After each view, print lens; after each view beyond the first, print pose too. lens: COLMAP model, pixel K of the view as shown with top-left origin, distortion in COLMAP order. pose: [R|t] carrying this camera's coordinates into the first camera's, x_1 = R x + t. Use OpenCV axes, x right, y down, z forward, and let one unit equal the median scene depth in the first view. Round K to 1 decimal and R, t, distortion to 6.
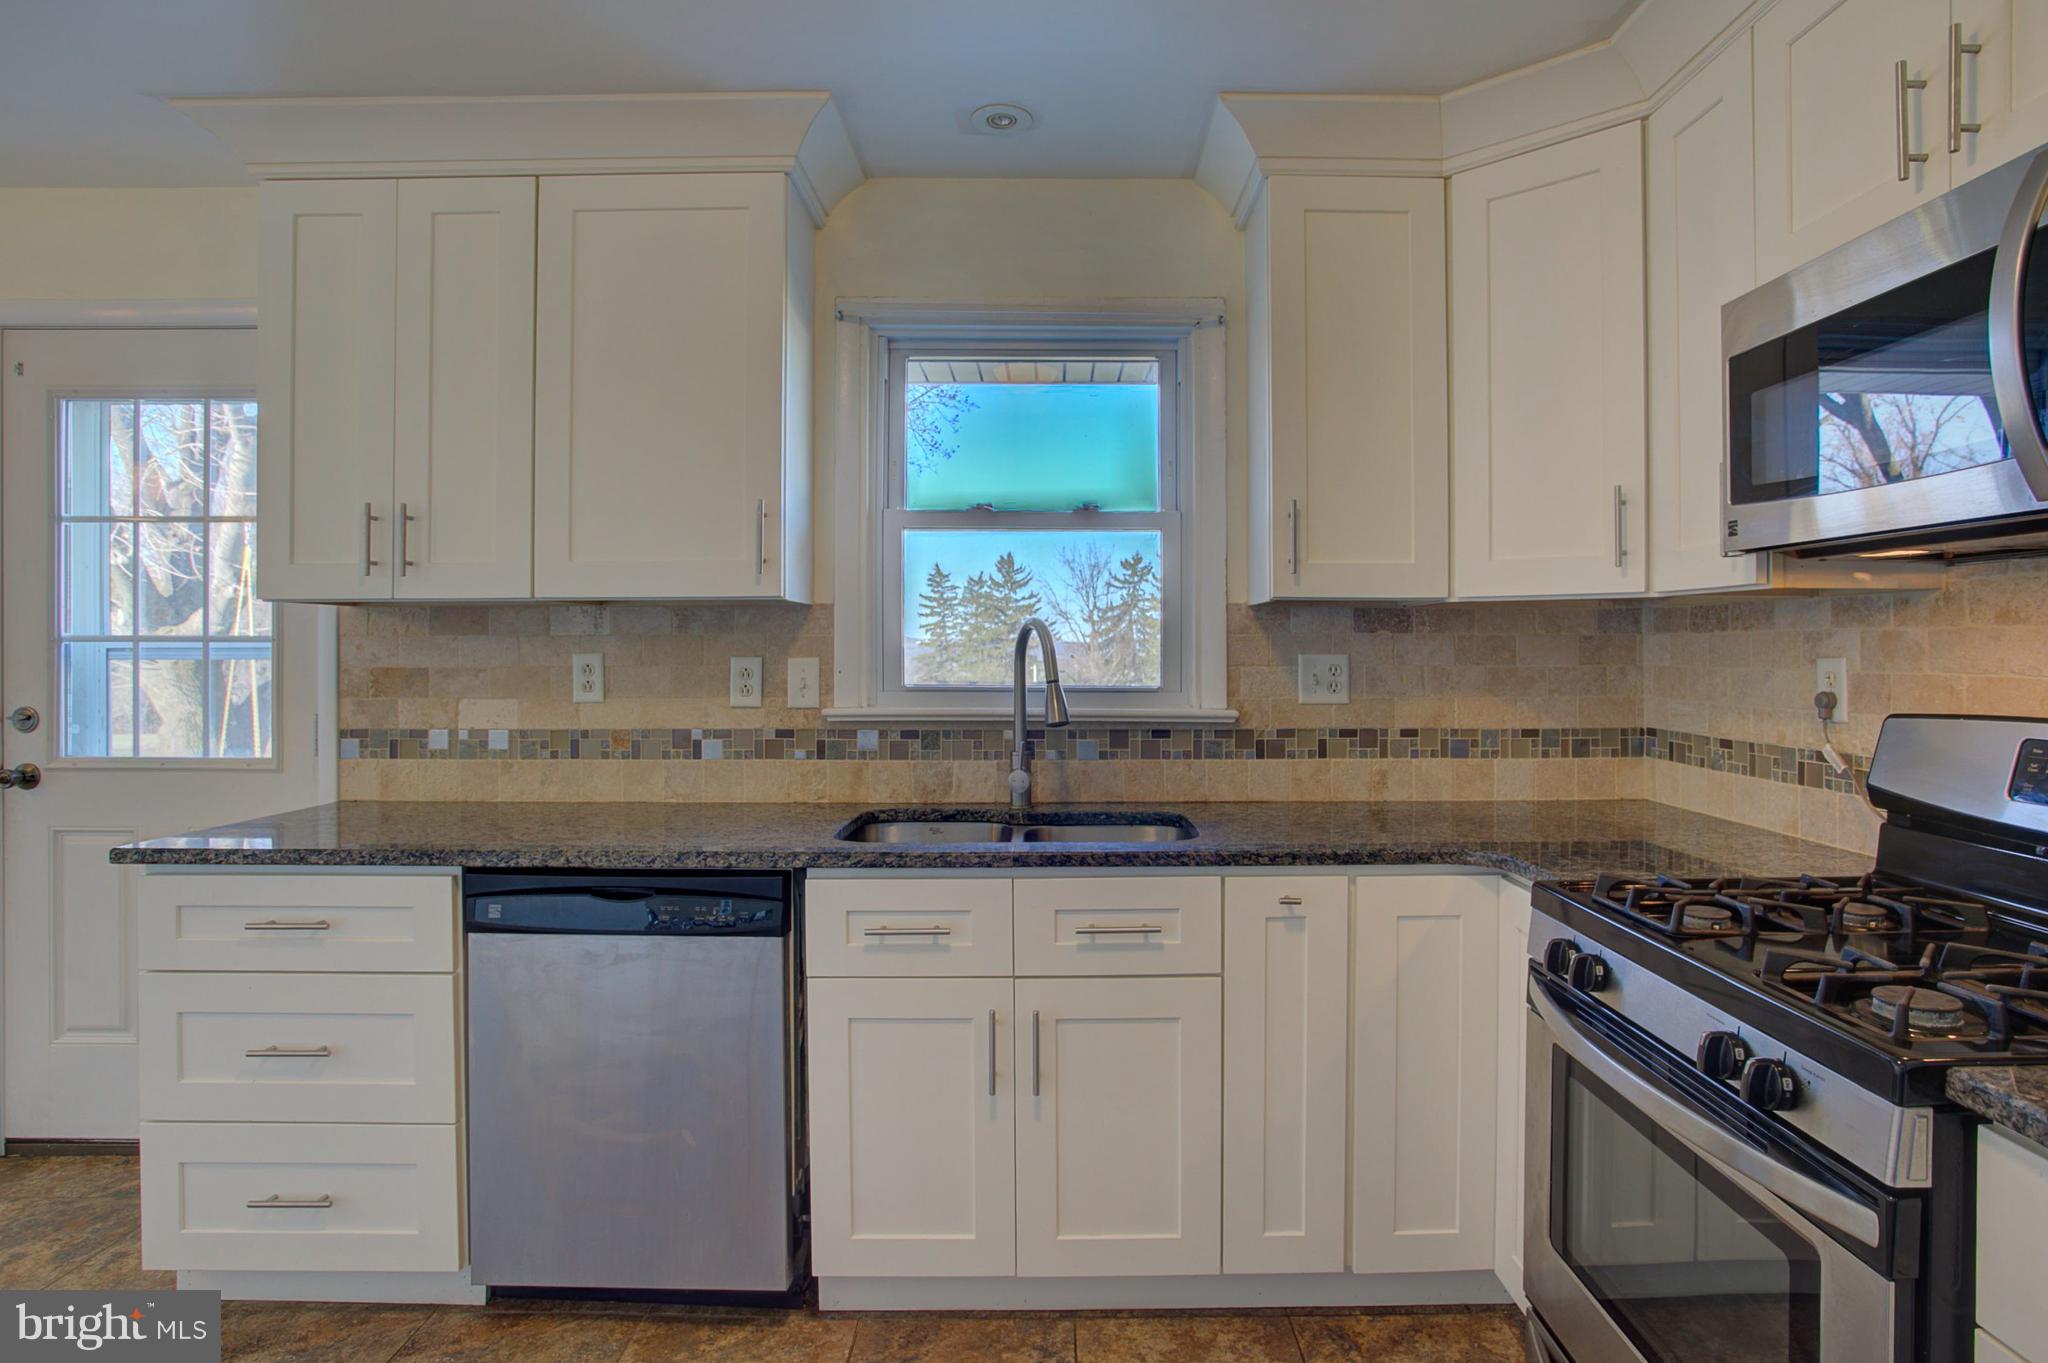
lens RADIAL K [[1112.3, 0, 1064.5], [0, 1112.3, 644.5], [0, 0, 1]] dist [-0.067338, 0.024719]
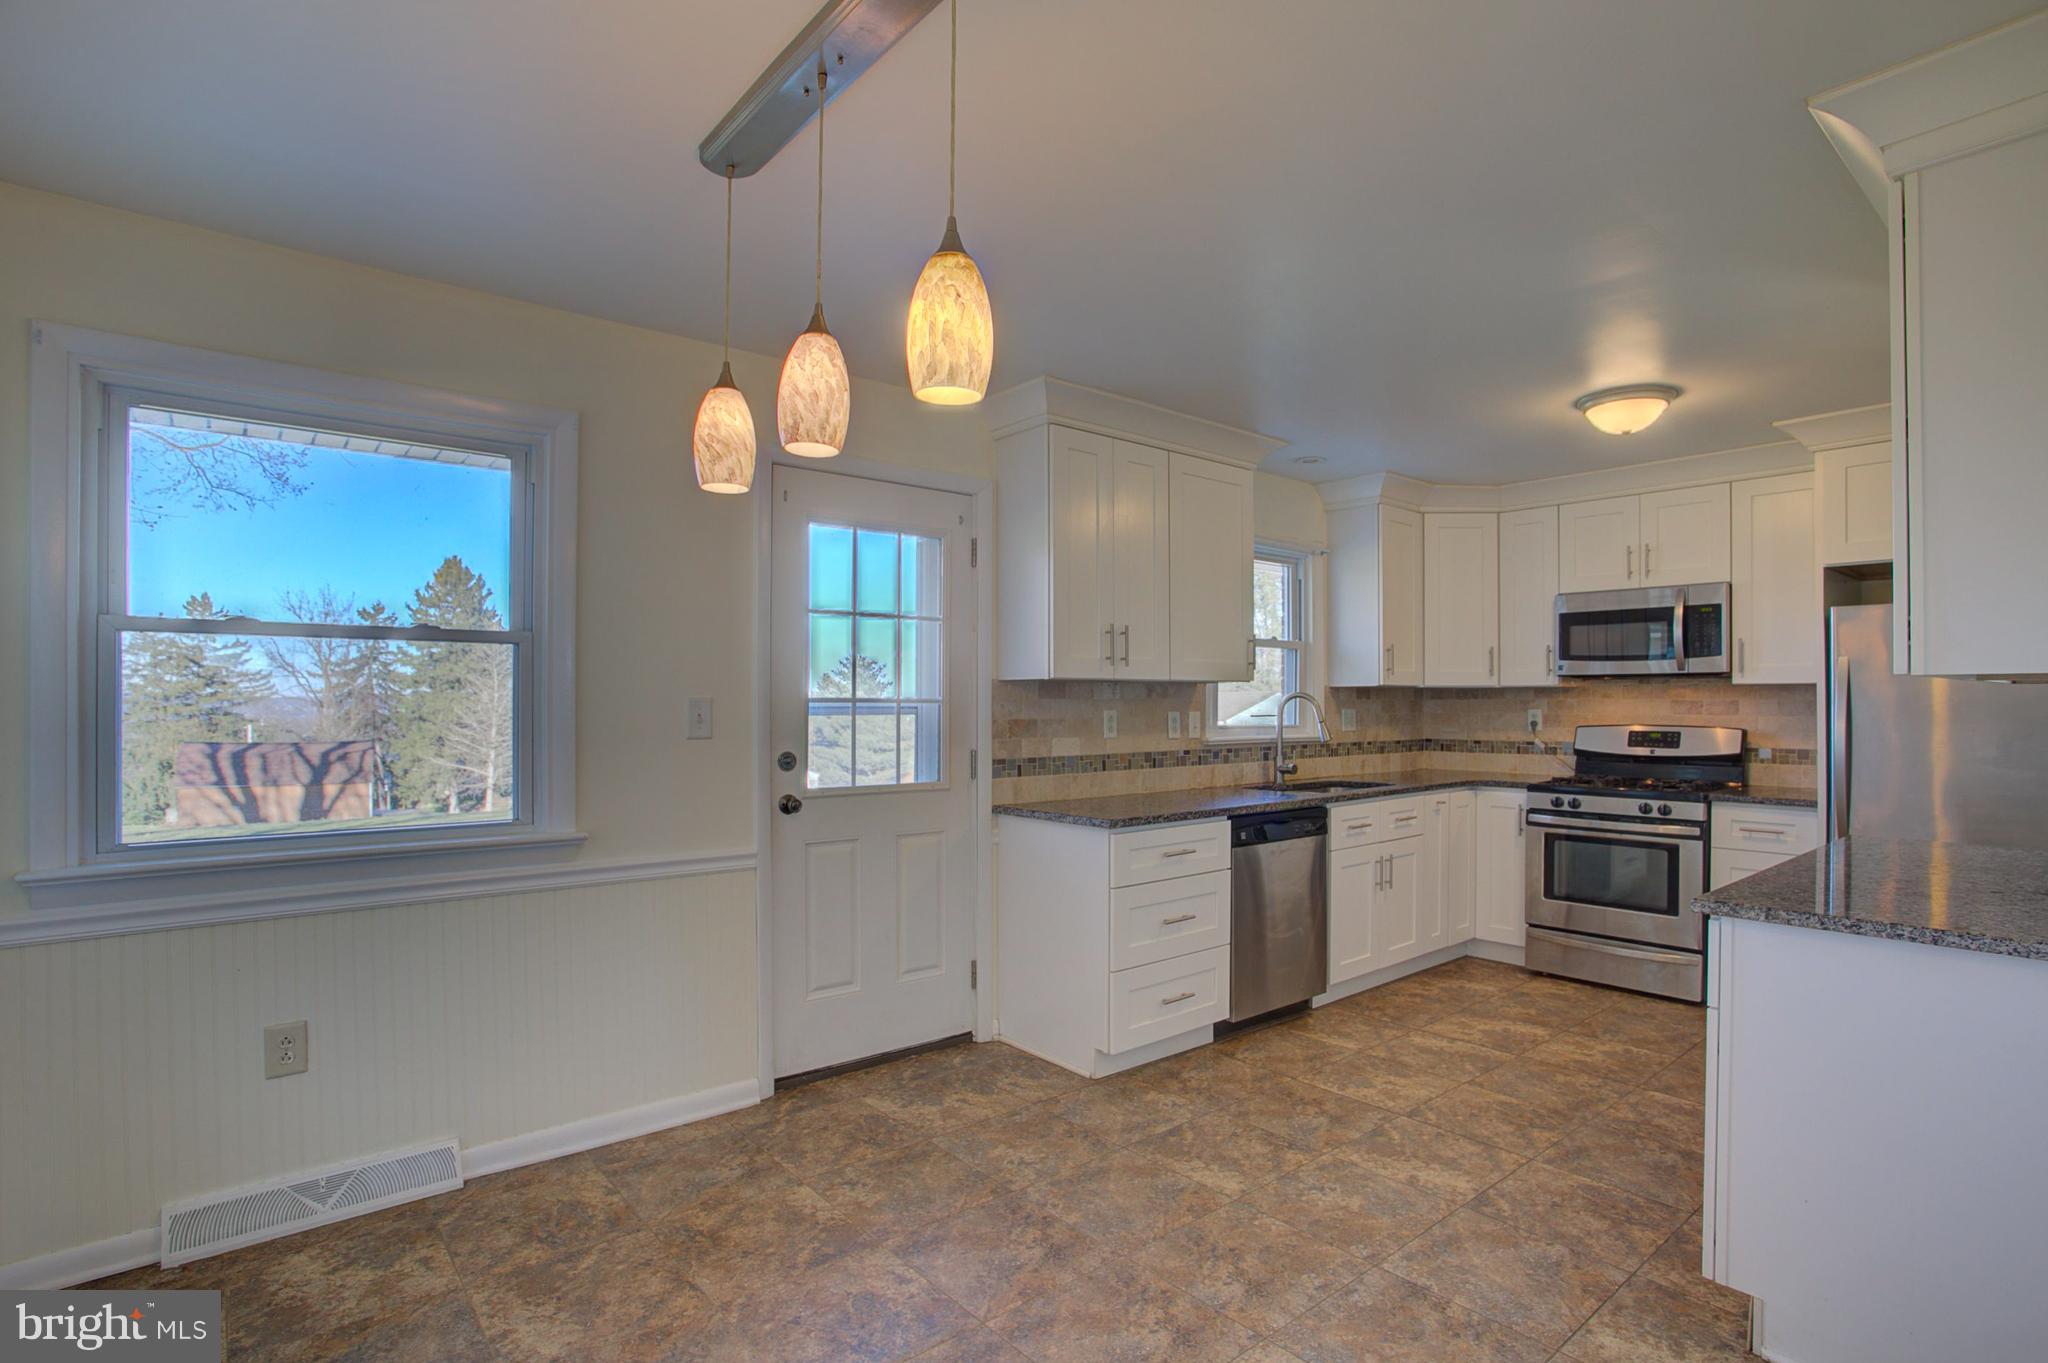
lens RADIAL K [[1022.1, 0, 1046.8], [0, 1022.1, 702.8], [0, 0, 1]] dist [-0.071511, 0.026502]
pose [[0.767530, -0.000473, 0.641013, -1.550689], [-0.001044, 0.999997, 0.001987, -0.006344], [-0.641012, -0.002194, 0.767527, -0.179021]]
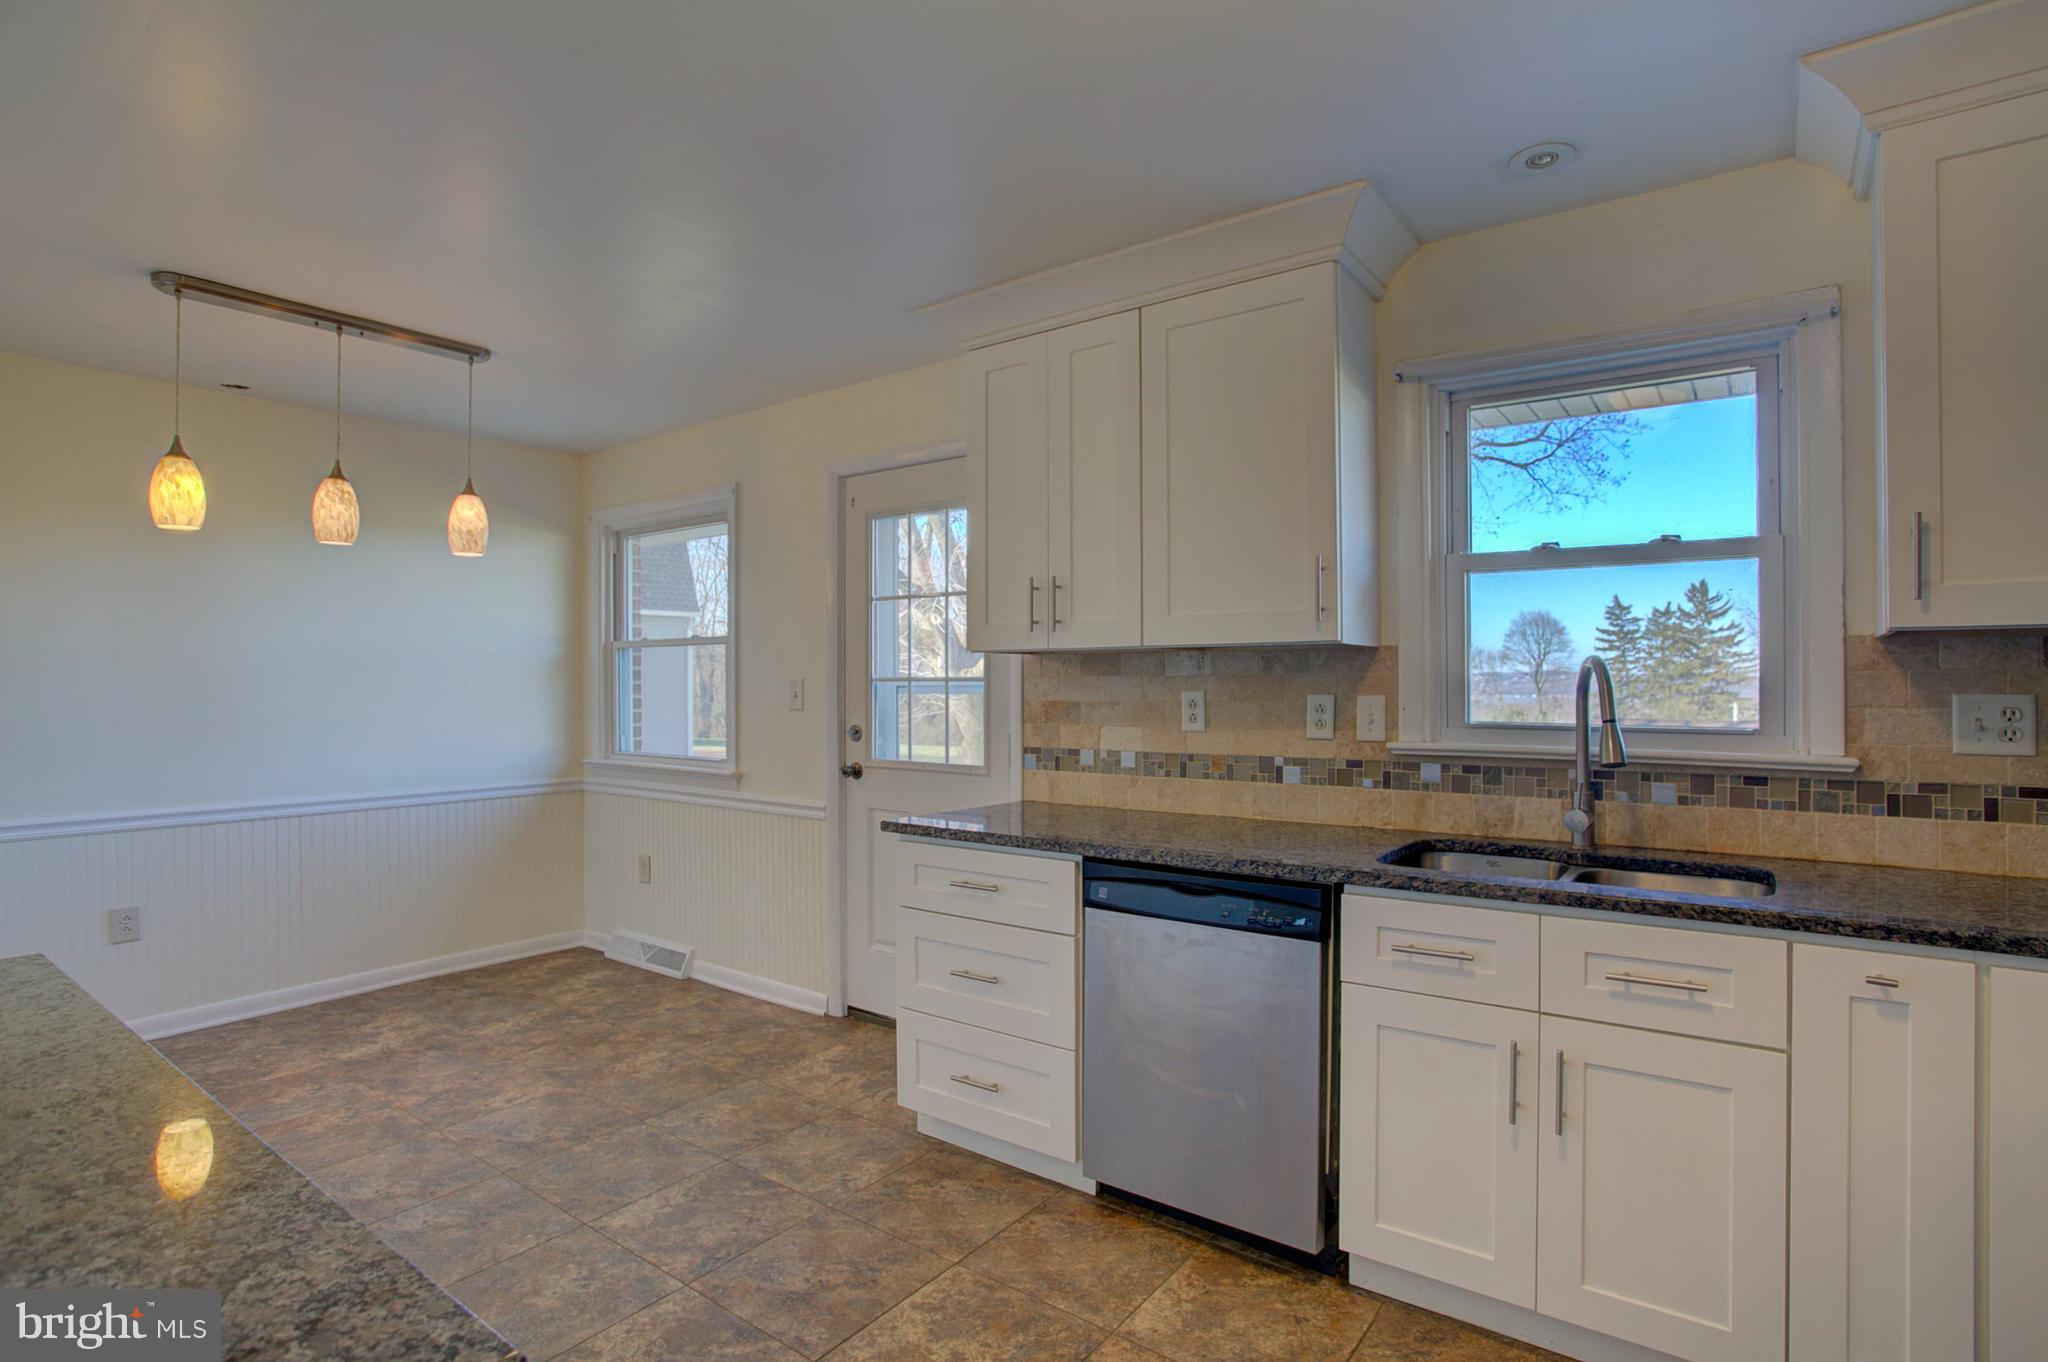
lens RADIAL K [[1022.1, 0, 1023.5], [0, 1022.1, 685.3], [0, 0, 1]] dist [-0.071511, 0.026502]
pose [[0.792939, -0.000388, -0.609301, 0.103594], [0.002993, 0.999990, 0.003258, -0.002126], [0.609294, -0.004407, 0.792933, -0.005732]]
